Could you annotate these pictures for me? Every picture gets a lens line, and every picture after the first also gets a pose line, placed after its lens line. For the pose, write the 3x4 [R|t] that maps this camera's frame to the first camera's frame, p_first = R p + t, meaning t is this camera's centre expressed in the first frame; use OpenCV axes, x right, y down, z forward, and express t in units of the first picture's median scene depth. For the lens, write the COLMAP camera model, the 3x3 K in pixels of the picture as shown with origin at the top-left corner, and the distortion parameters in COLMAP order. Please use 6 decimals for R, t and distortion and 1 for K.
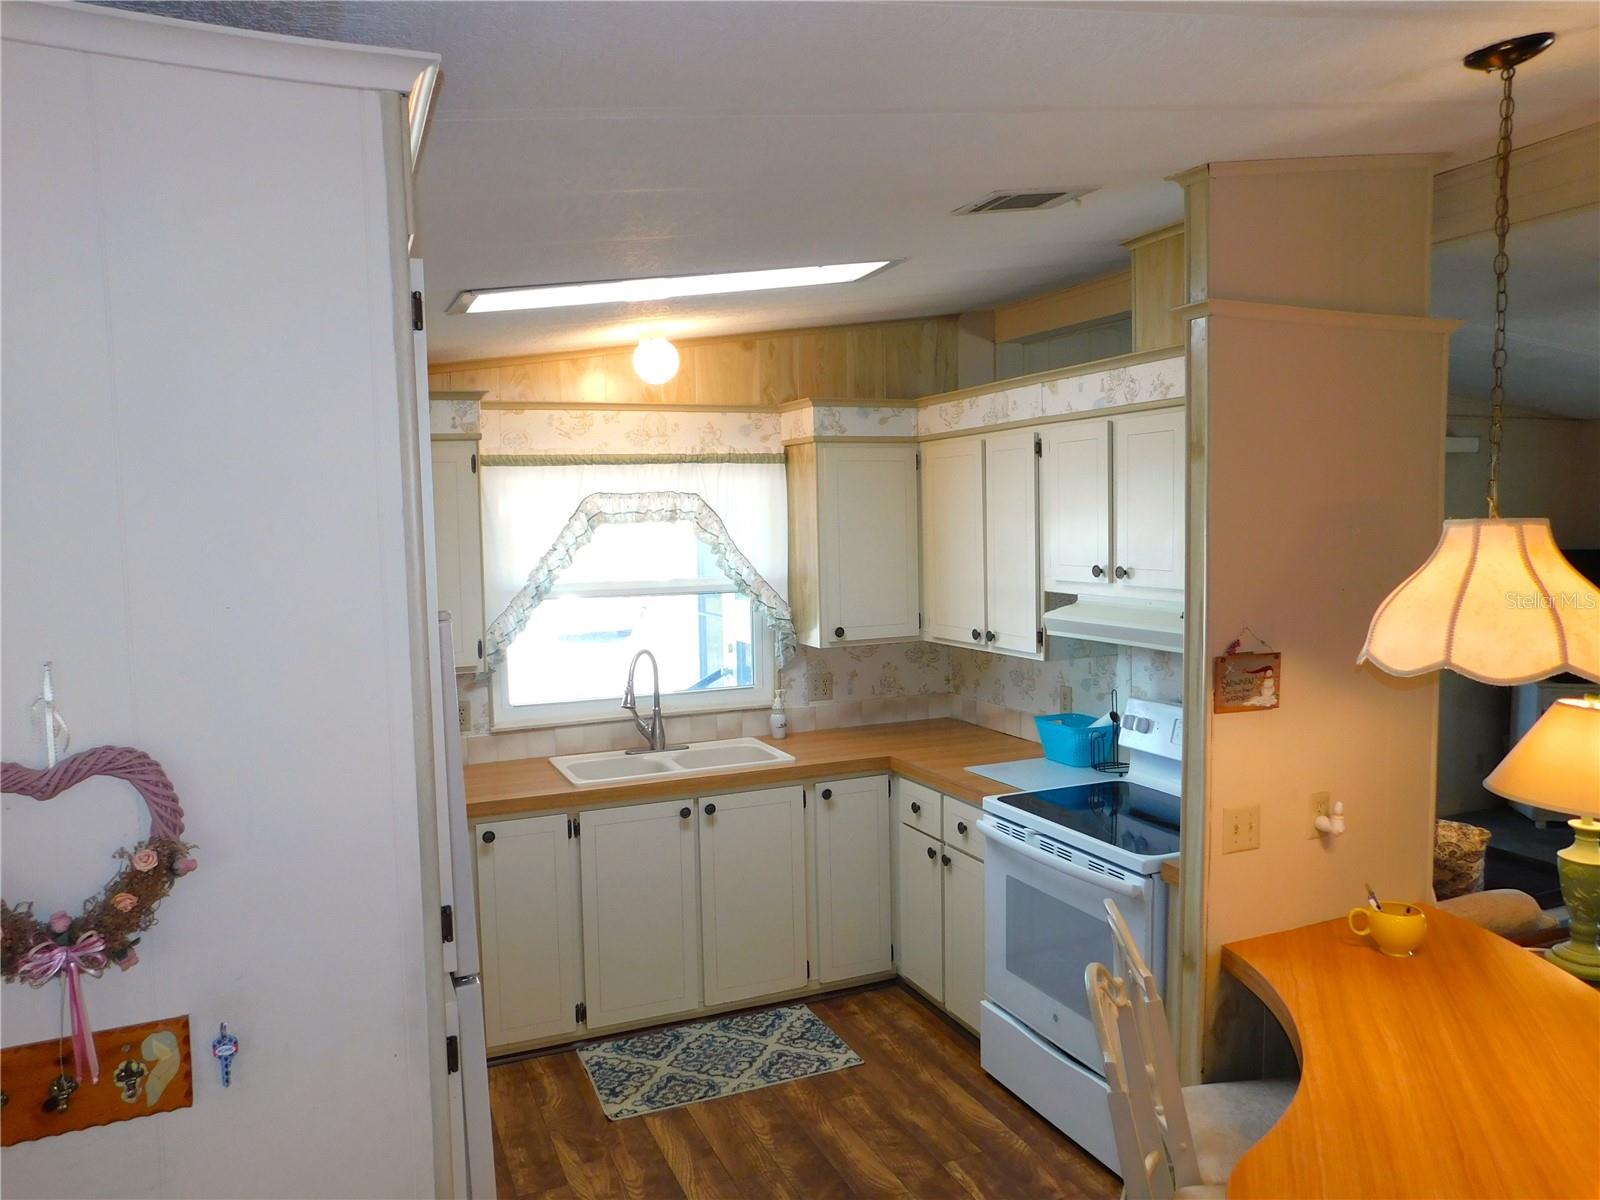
lens RADIAL K [[1150.7, 0, 797.8], [0, 1150.7, 595.3], [0, 0, 1]] dist [-0.056930, 0.065518]
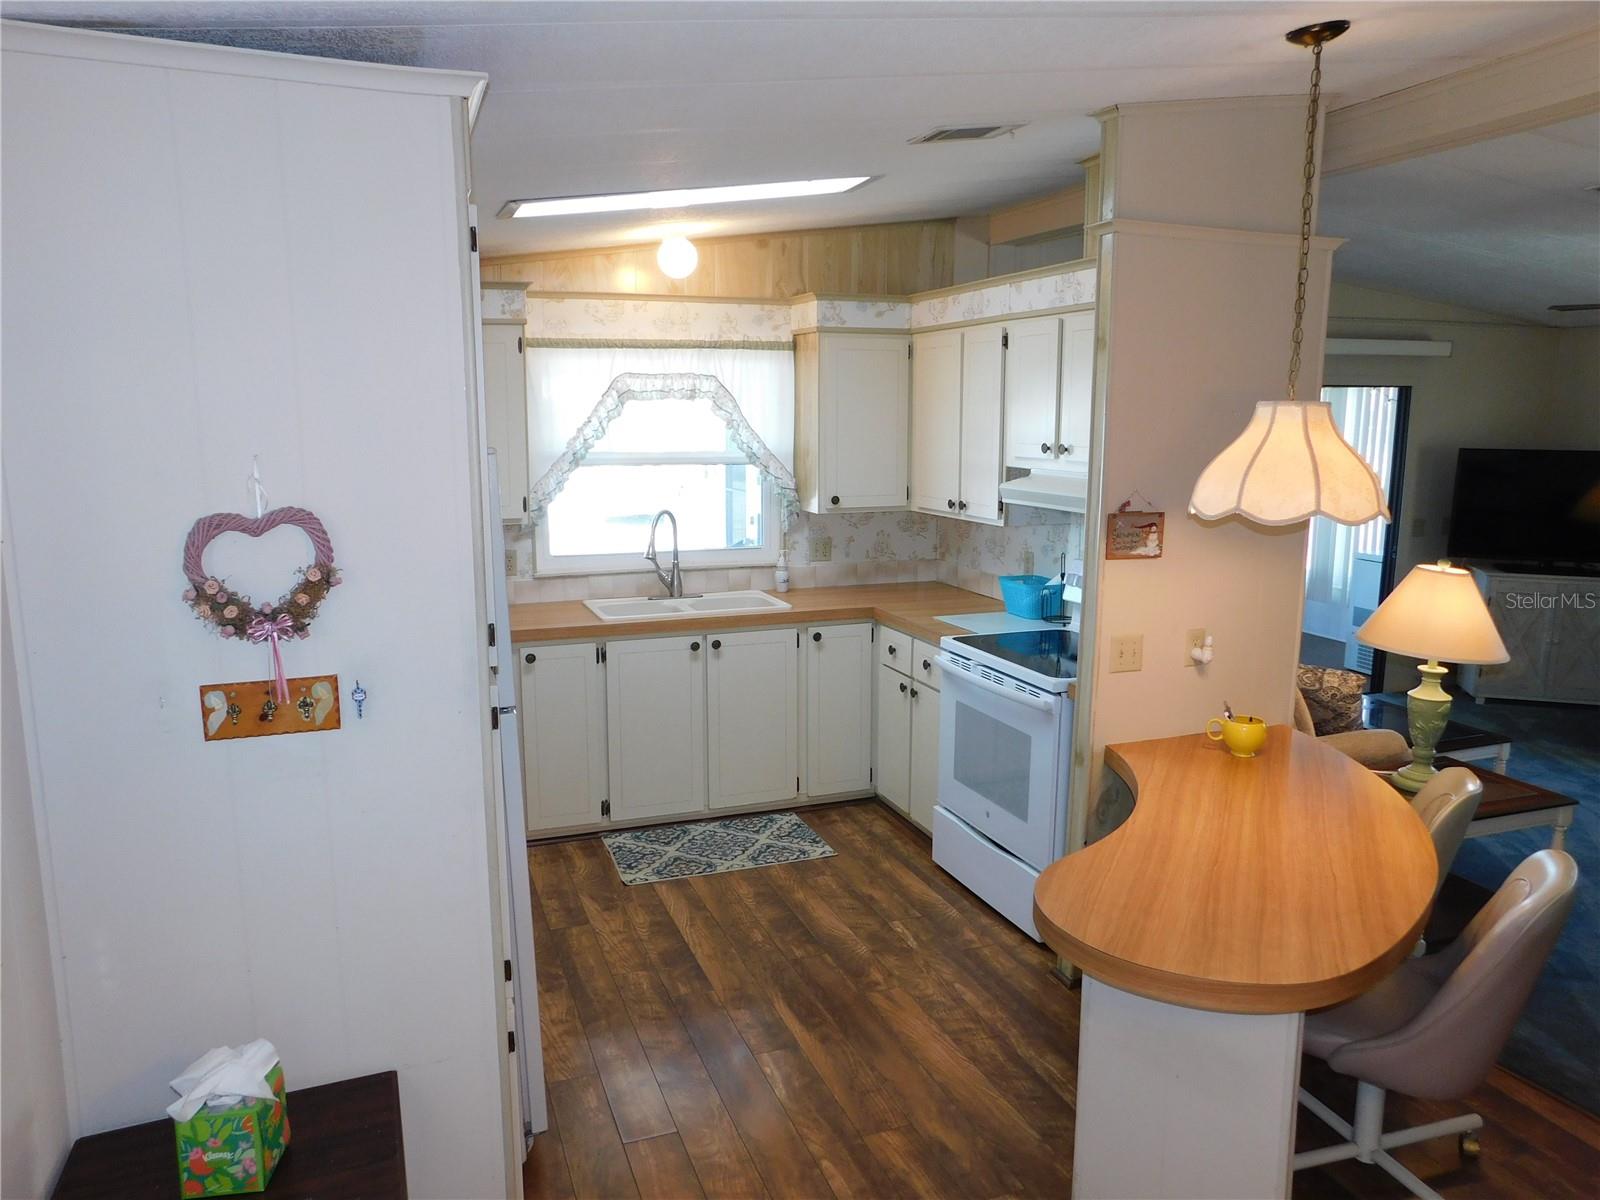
lens RADIAL K [[1150.7, 0, 802.9], [0, 1150.7, 598.8], [0, 0, 1]] dist [-0.056930, 0.065518]
pose [[0.998866, 0.029053, -0.037716, 0.058767], [-0.025328, 0.995084, 0.095741, 0.024464], [0.040312, -0.094677, 0.994692, -0.180407]]
